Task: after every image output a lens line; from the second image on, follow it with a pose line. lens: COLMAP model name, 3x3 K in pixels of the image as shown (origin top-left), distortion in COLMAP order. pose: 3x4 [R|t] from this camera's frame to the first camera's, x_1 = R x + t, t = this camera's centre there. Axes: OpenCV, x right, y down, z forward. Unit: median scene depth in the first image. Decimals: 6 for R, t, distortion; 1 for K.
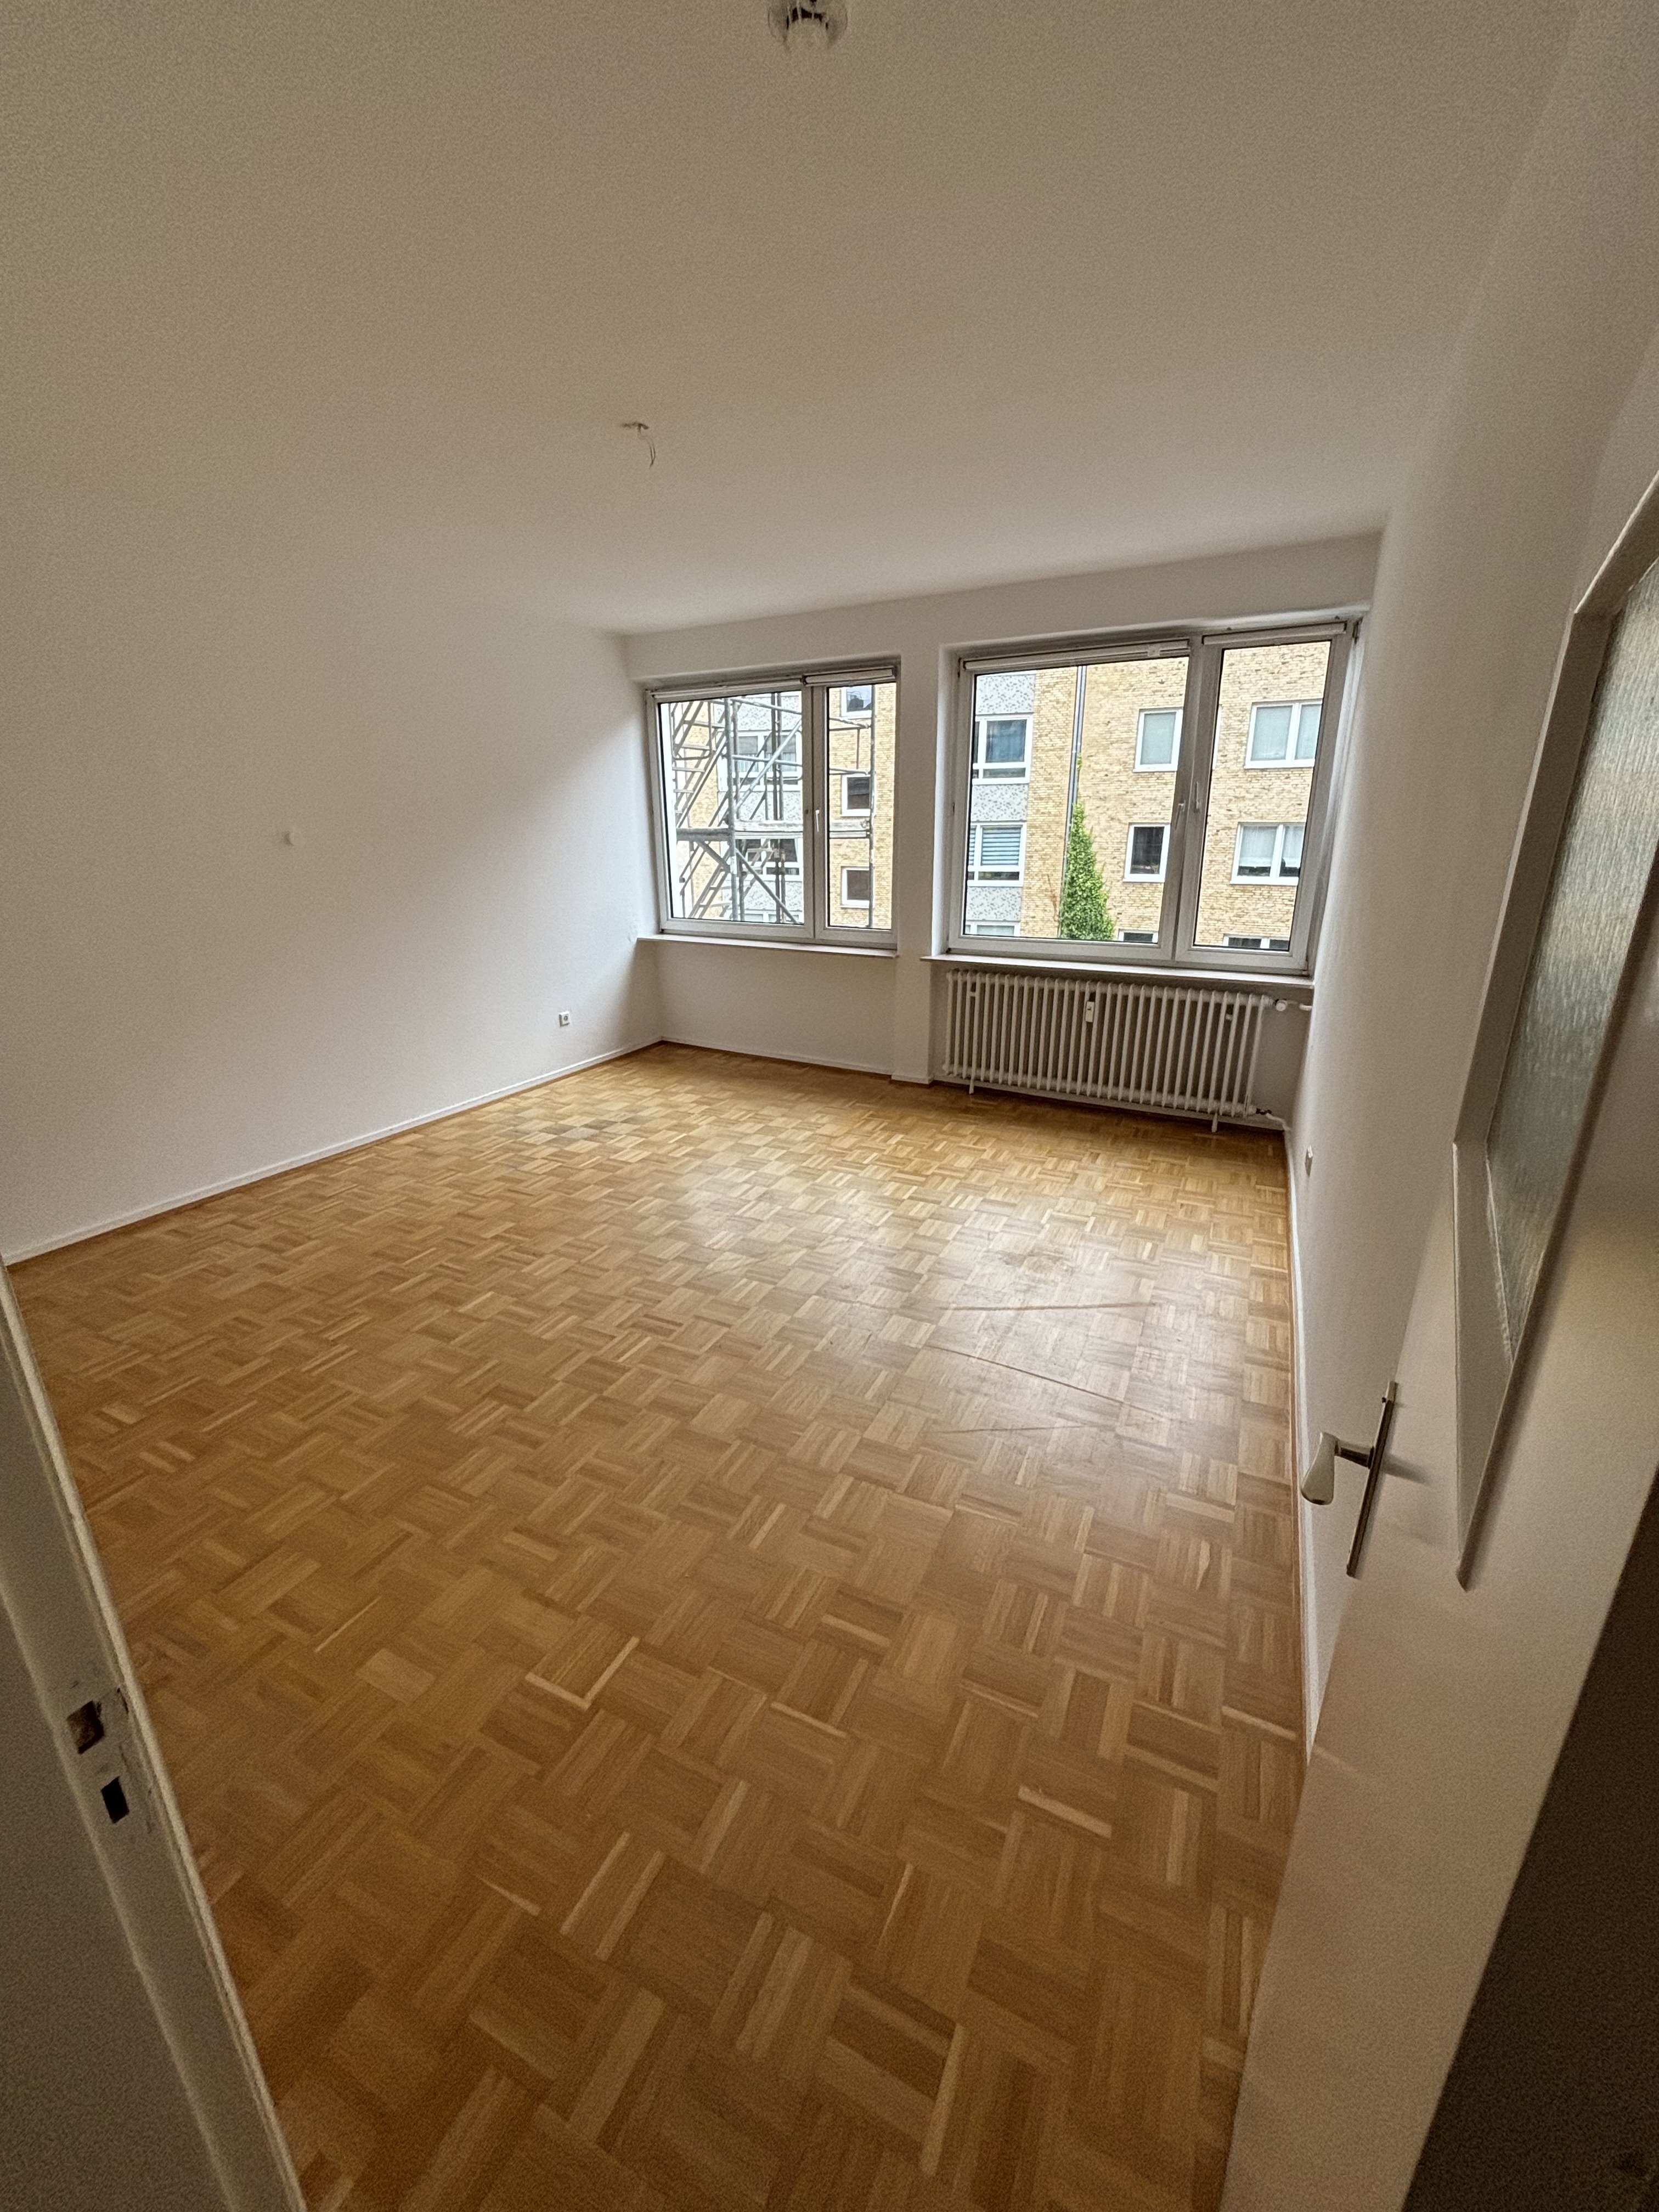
lens RADIAL K [[882.0, 0, 826.6], [0, 882.0, 1113.9], [0, 0, 1]] dist [-0.000245, -0.000086]
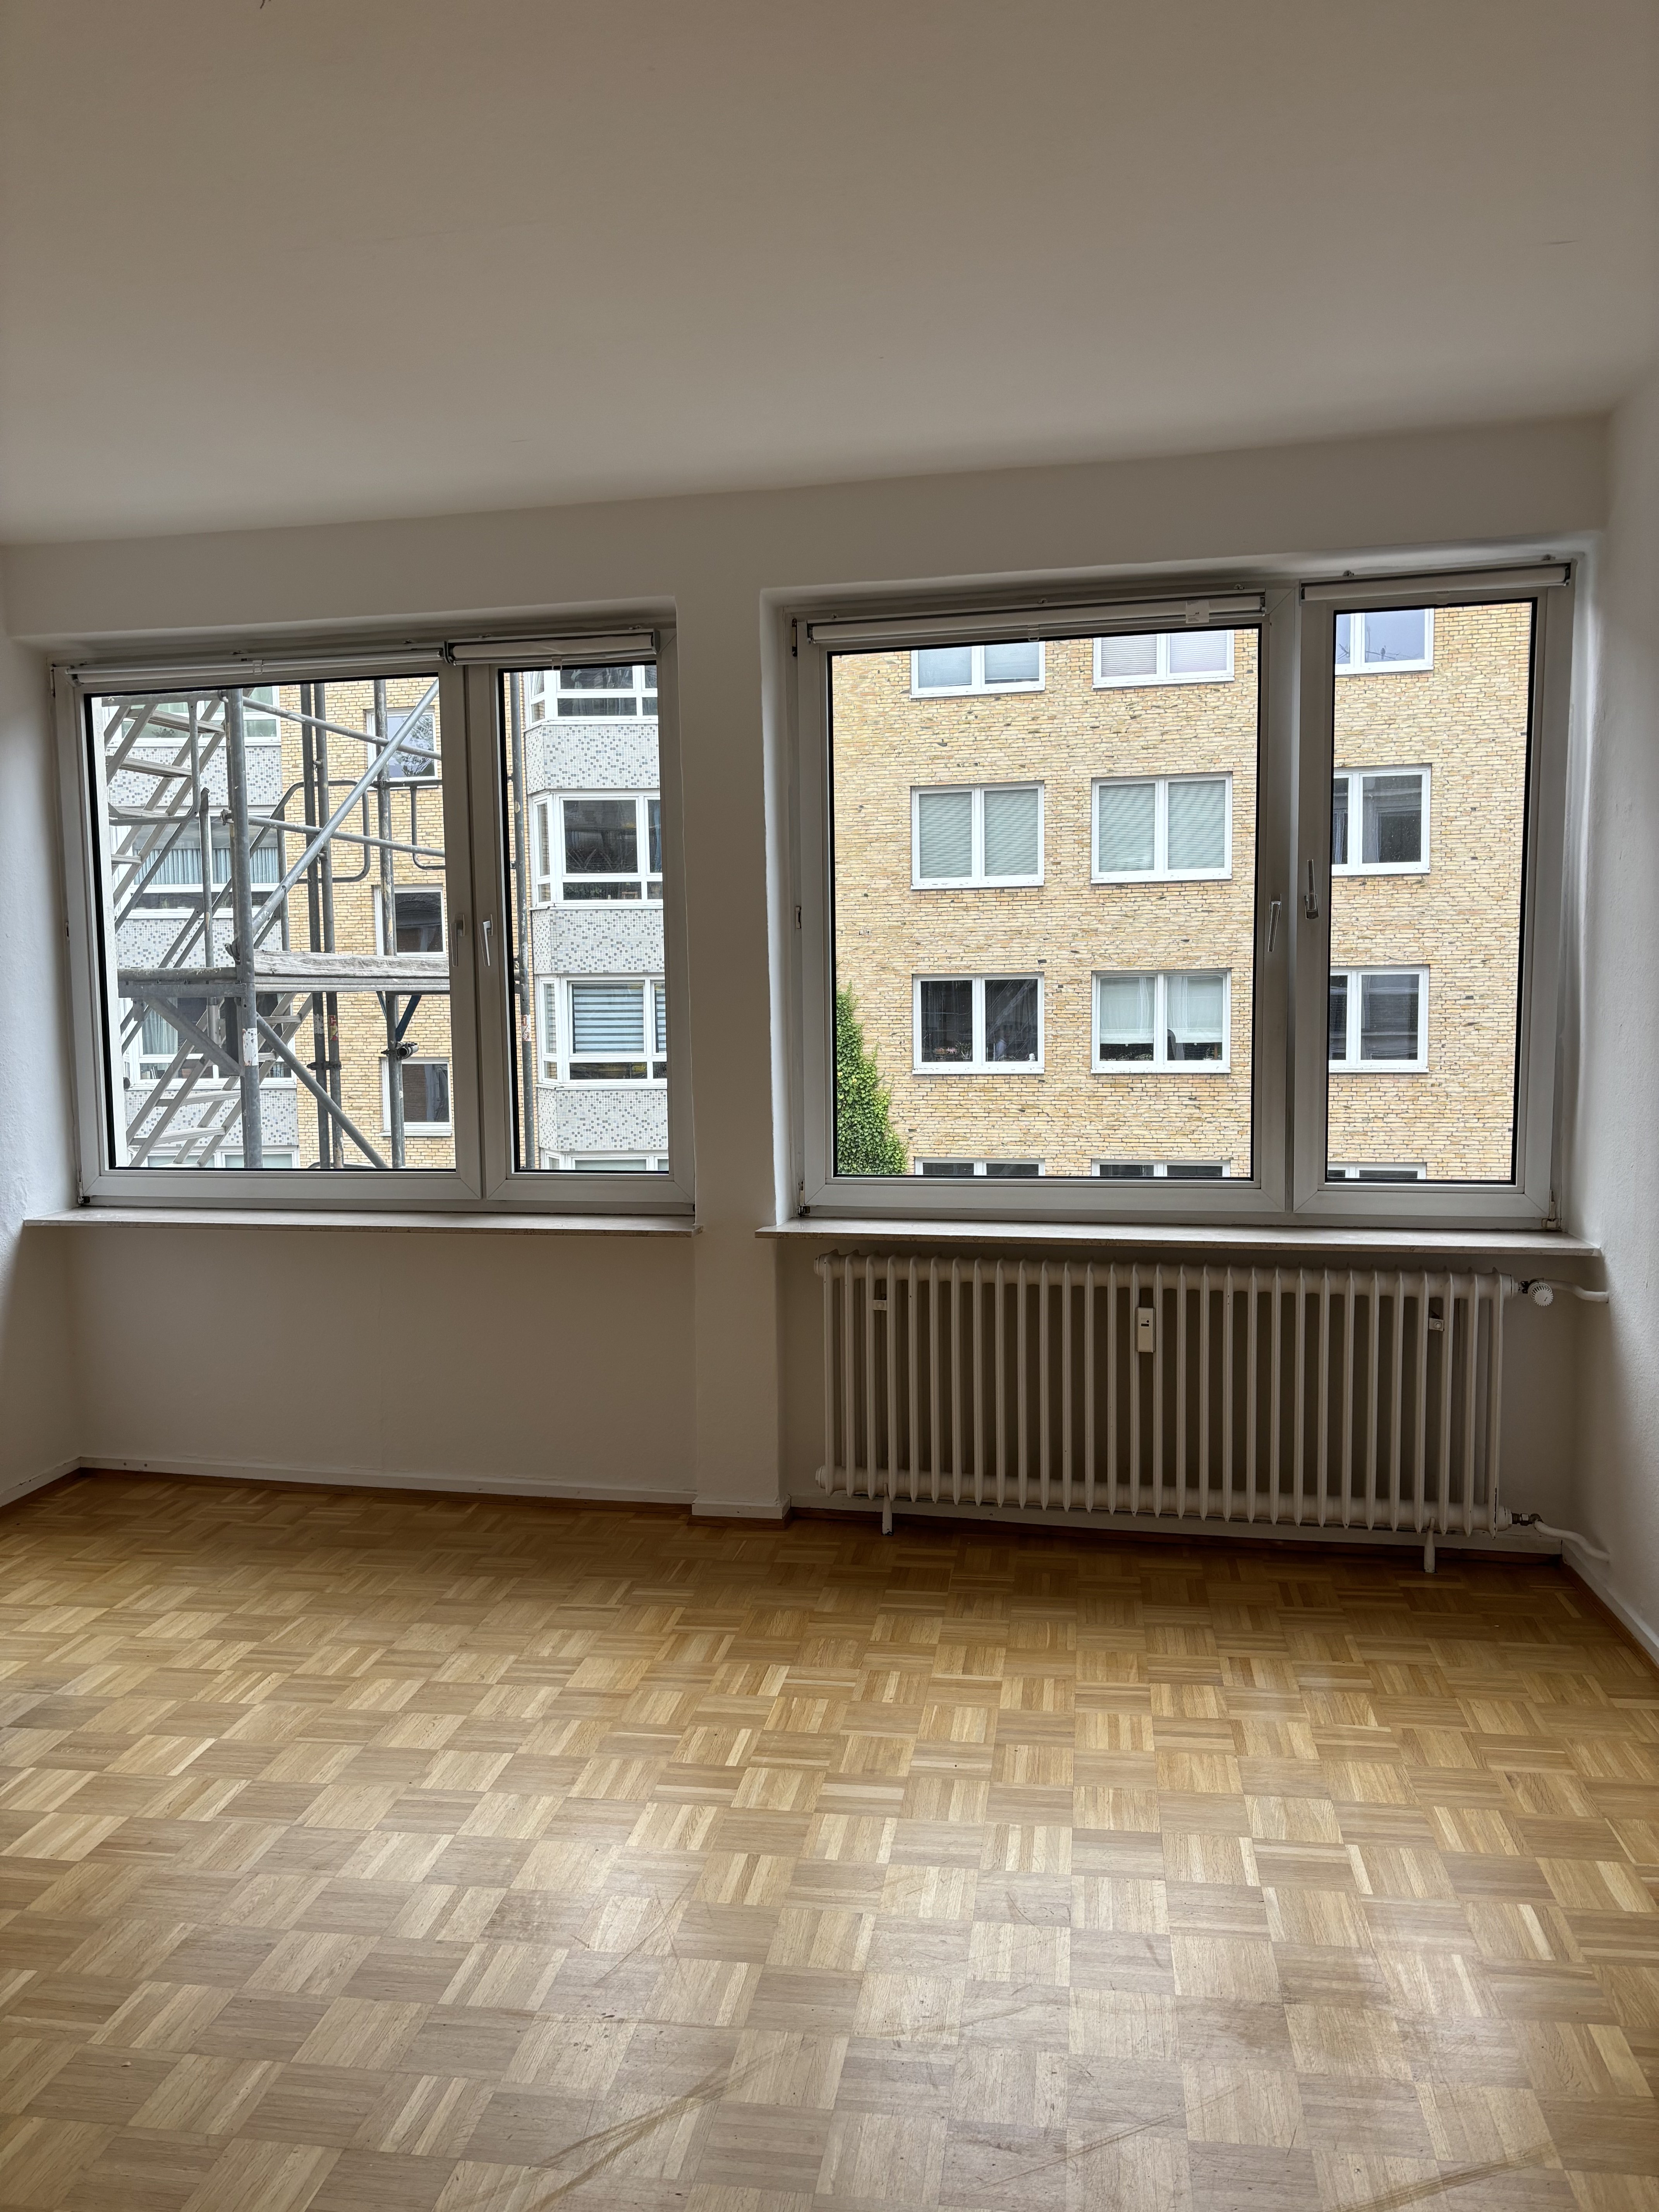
lens RADIAL K [[1671.6, 0, 829.5], [0, 1671.6, 1106.0], [0, 0, 1]] dist [0.067040, -0.086544]
pose [[0.955893, -0.030489, 0.292128, -0.106506], [0.100661, 0.968371, -0.228310, -0.044026], [-0.275927, 0.247646, 0.928728, 0.198687]]
